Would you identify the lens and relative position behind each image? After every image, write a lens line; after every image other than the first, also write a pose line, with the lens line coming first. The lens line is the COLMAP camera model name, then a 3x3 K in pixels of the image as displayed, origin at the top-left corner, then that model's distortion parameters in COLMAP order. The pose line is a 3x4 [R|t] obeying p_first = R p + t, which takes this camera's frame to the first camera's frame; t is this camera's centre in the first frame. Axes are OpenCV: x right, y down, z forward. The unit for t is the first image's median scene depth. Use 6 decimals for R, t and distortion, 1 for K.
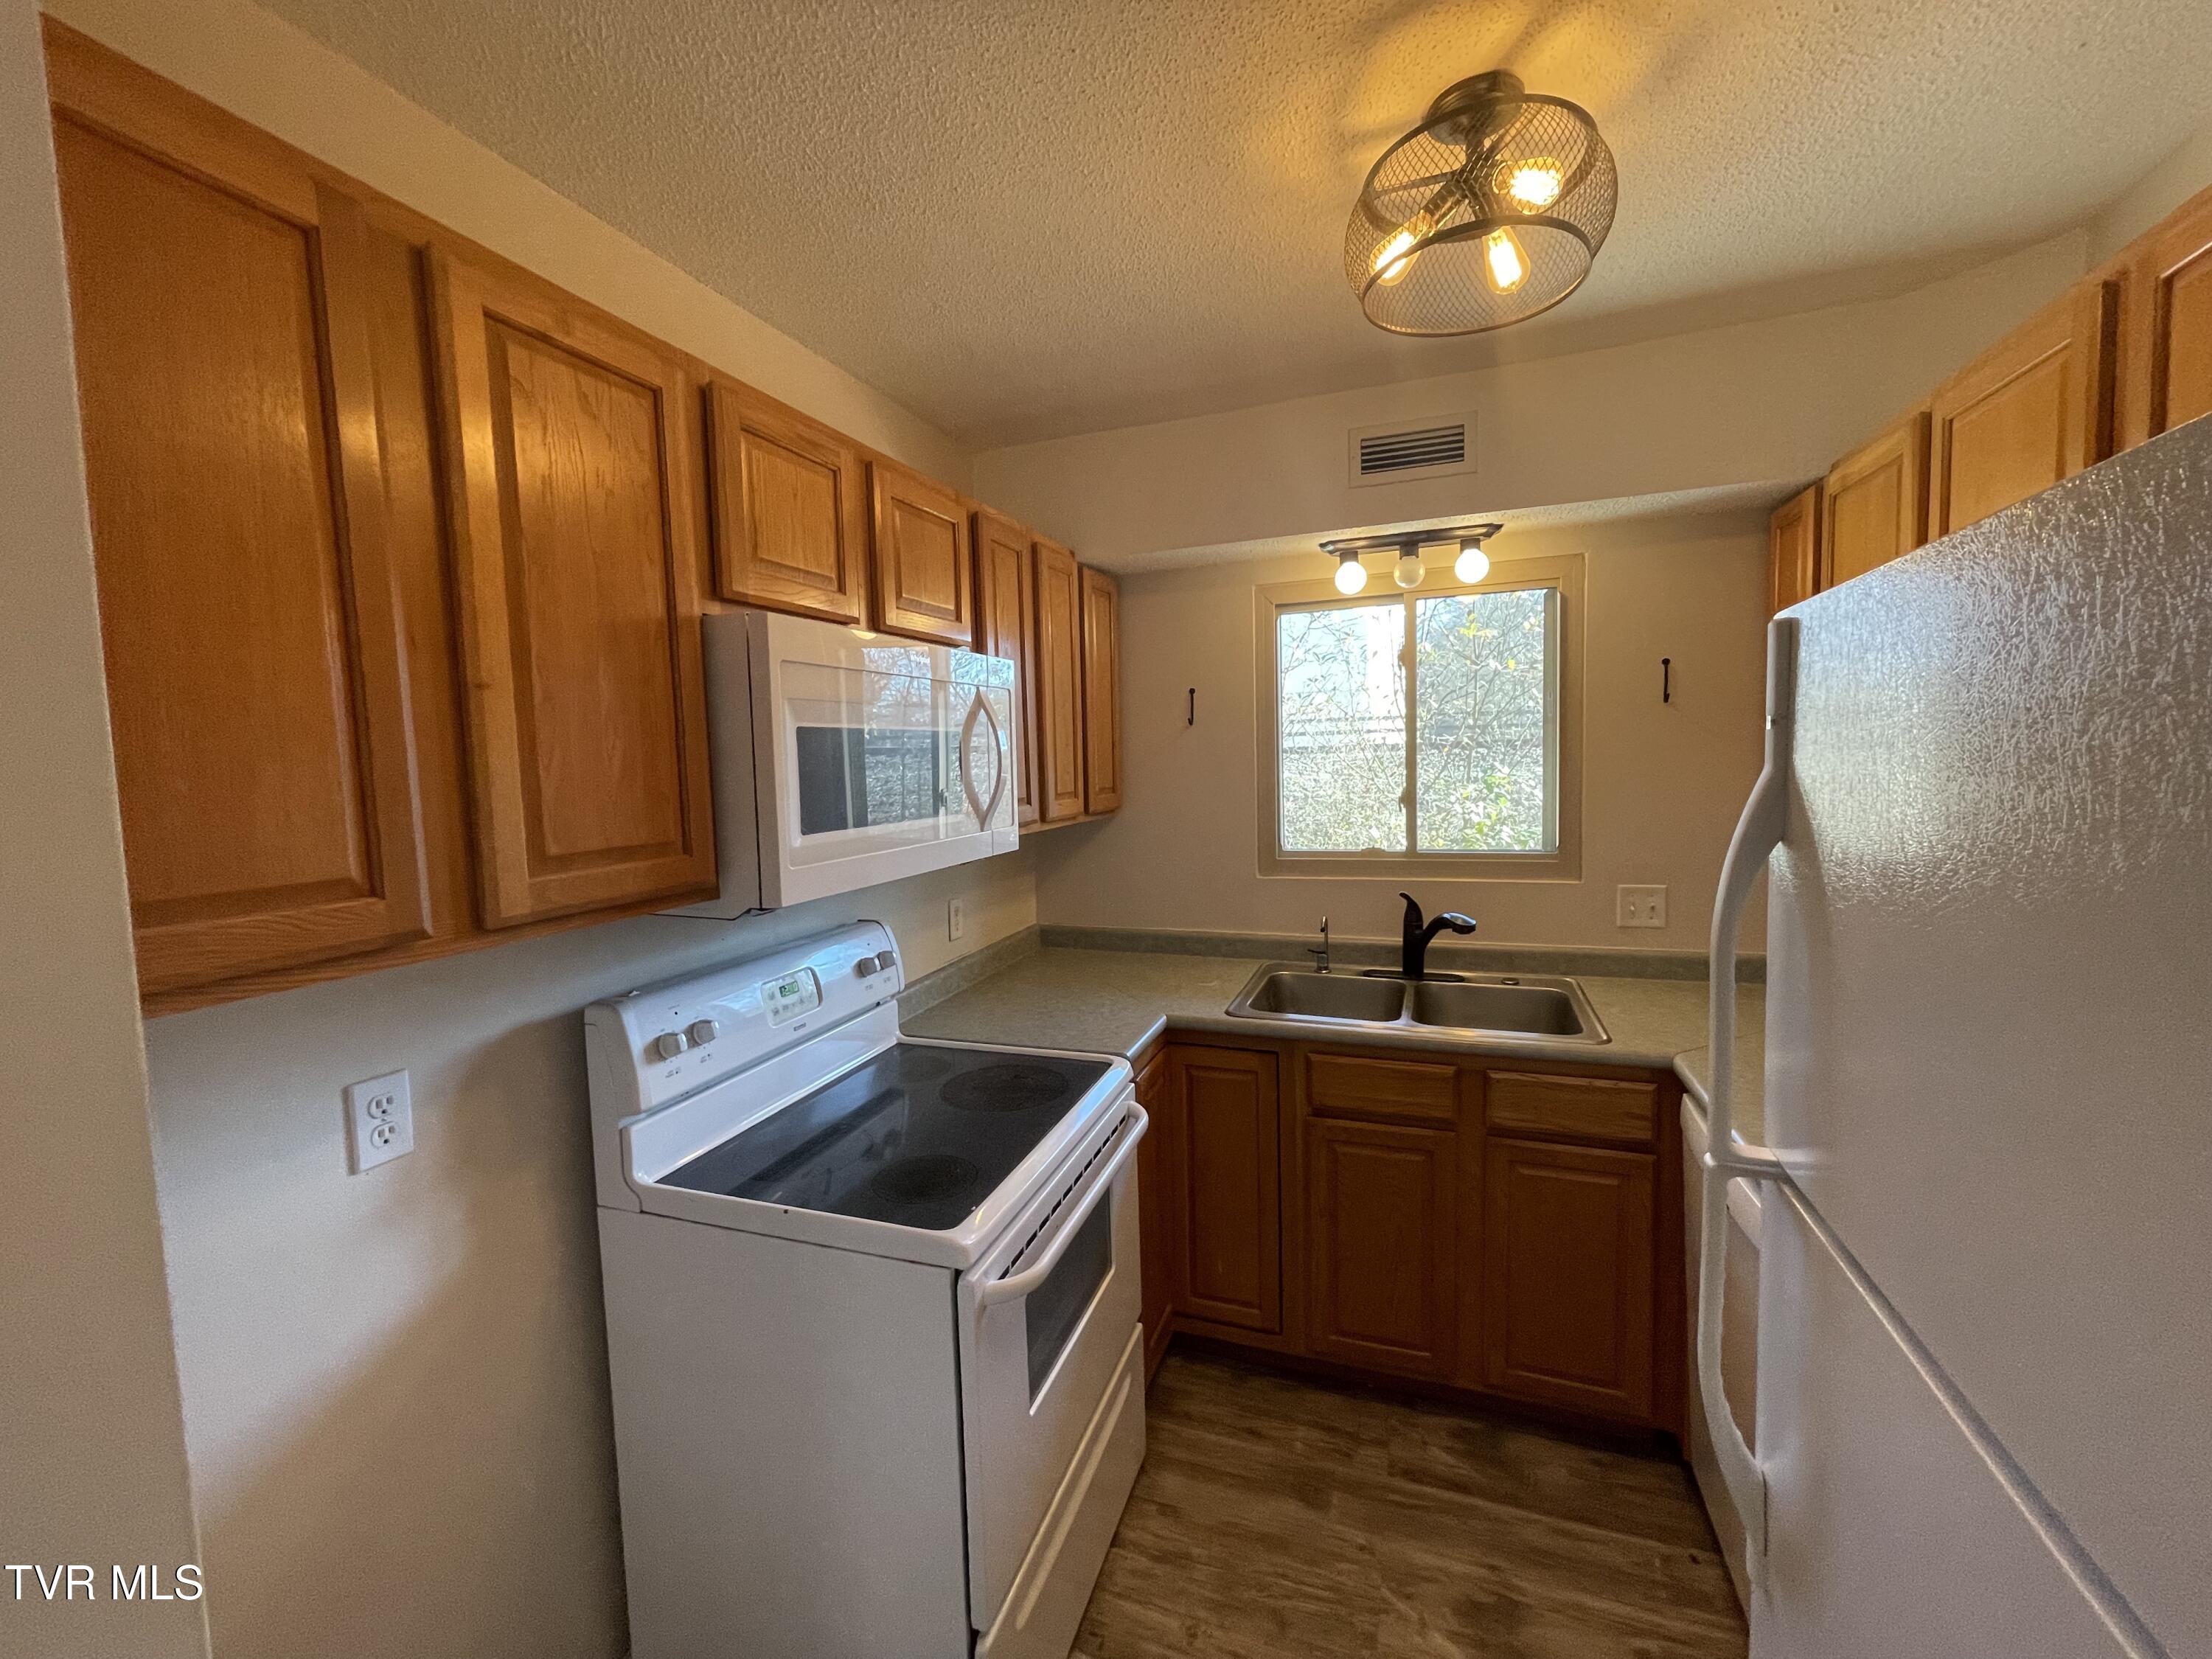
lens RADIAL K [[896.1, 0, 1107.1], [0, 896.1, 820.6], [0, 0, 1]] dist [0.002595, 0.000174]
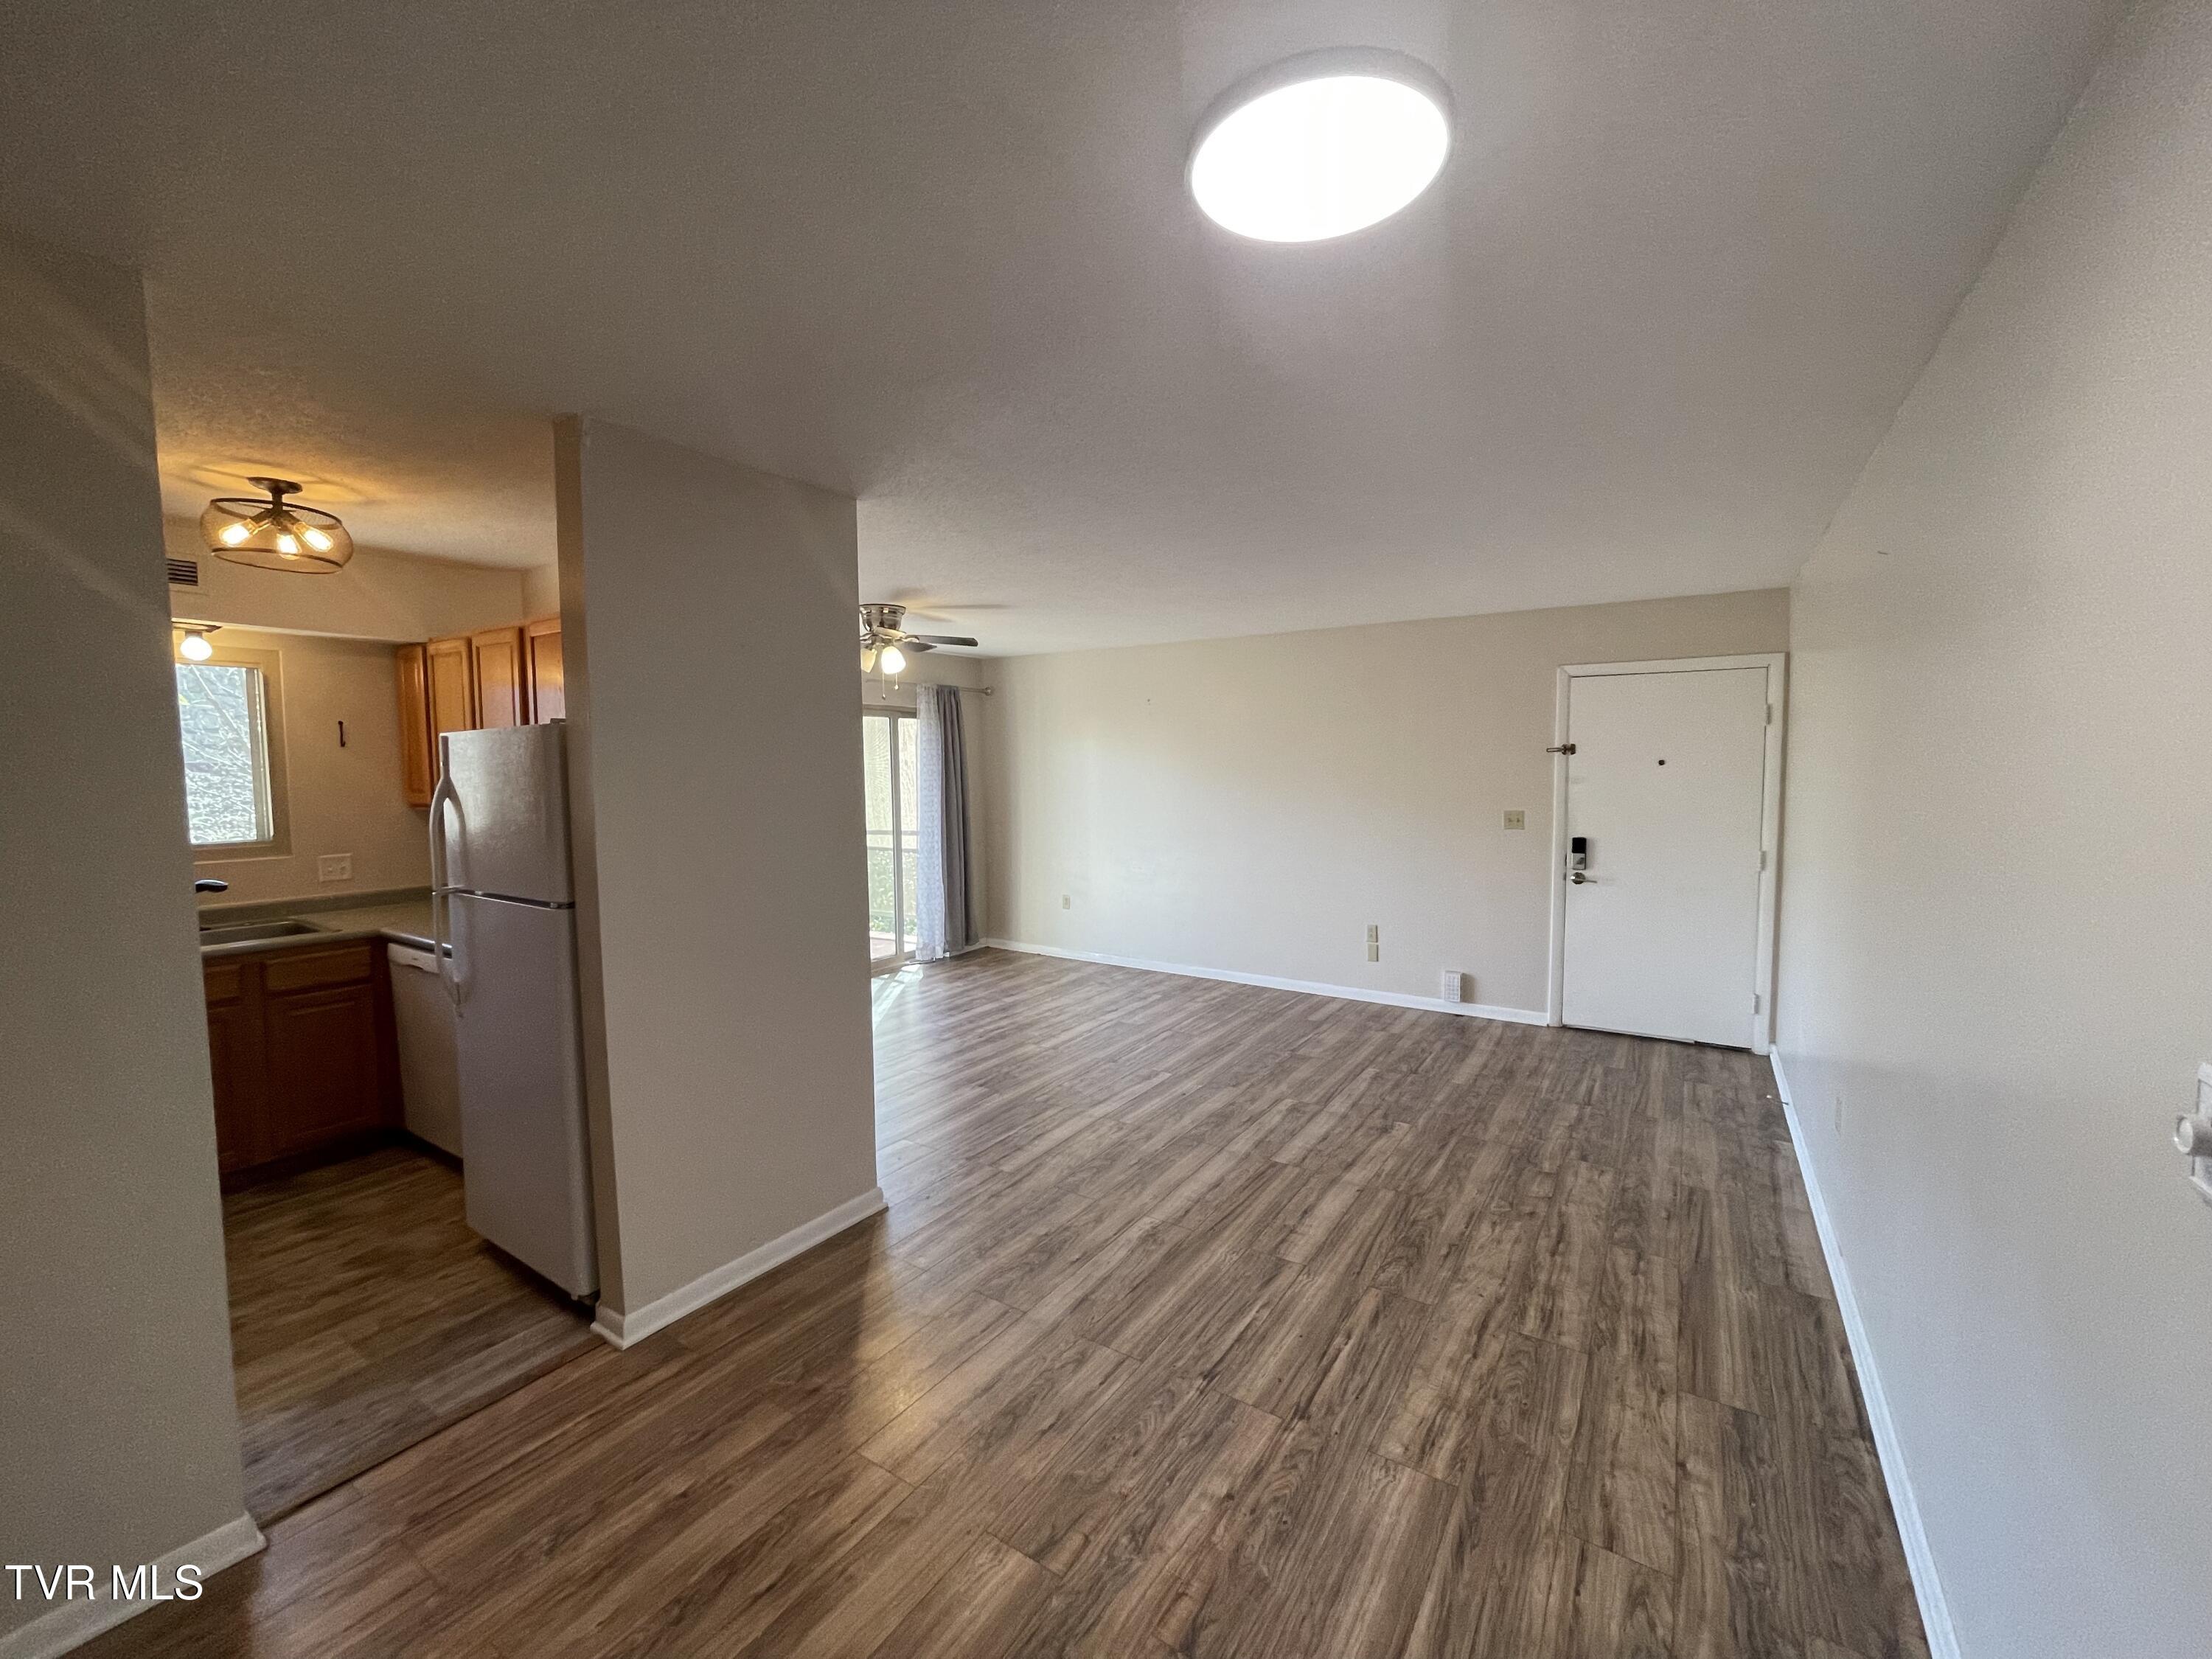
lens RADIAL K [[896.1, 0, 1105.4], [0, 896.1, 821.7], [0, 0, 1]] dist [0.002595, 0.000174]
pose [[0.224720, -0.030931, 0.973932, -0.823747], [0.067173, 0.997610, 0.016184, 0.091546], [-0.972105, 0.061785, 0.226261, -0.904336]]
